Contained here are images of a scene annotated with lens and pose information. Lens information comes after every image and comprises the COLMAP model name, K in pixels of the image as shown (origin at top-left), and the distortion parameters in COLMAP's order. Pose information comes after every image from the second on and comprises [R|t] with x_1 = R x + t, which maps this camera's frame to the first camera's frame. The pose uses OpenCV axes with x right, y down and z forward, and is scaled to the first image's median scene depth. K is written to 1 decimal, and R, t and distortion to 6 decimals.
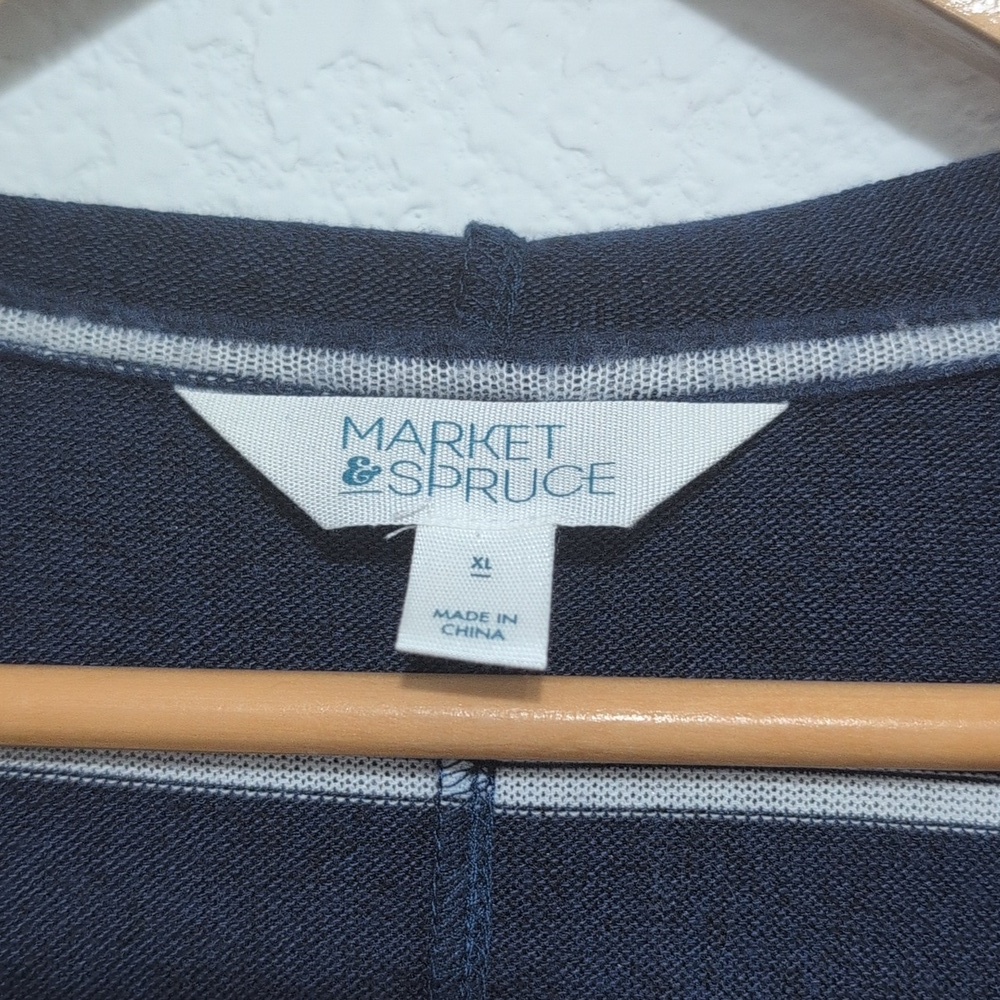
lens RADIAL K [[1681.9, 0, 498.9], [0, 1681.9, 497.9], [0, 0, 1]] dist [0.082874, 0.000000]
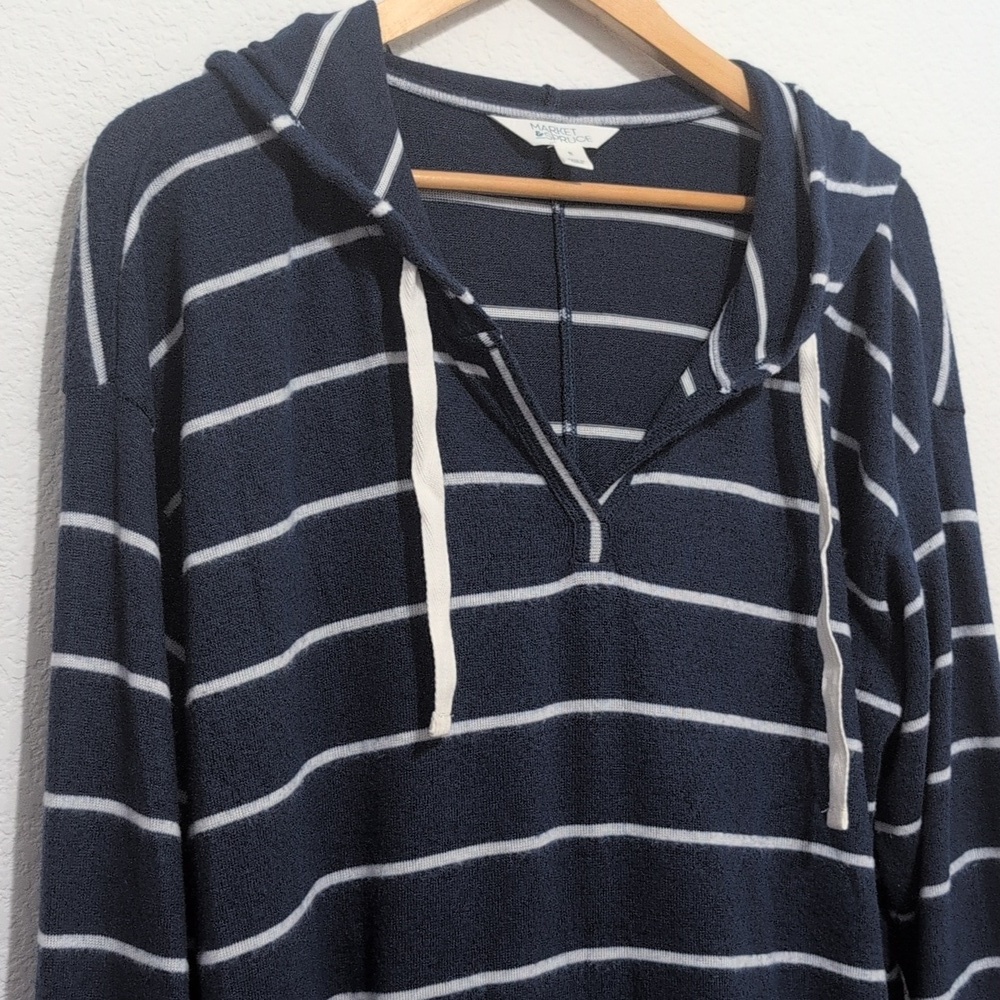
lens RADIAL K [[1681.9, 0, 470.3], [0, 1681.9, 509.7], [0, 0, 1]] dist [0.082874, 0.000000]
pose [[0.908894, -0.009540, 0.416917, -1.993031], [0.030594, 0.998570, -0.043847, 1.096505], [-0.415903, 0.052607, 0.907886, -2.746727]]
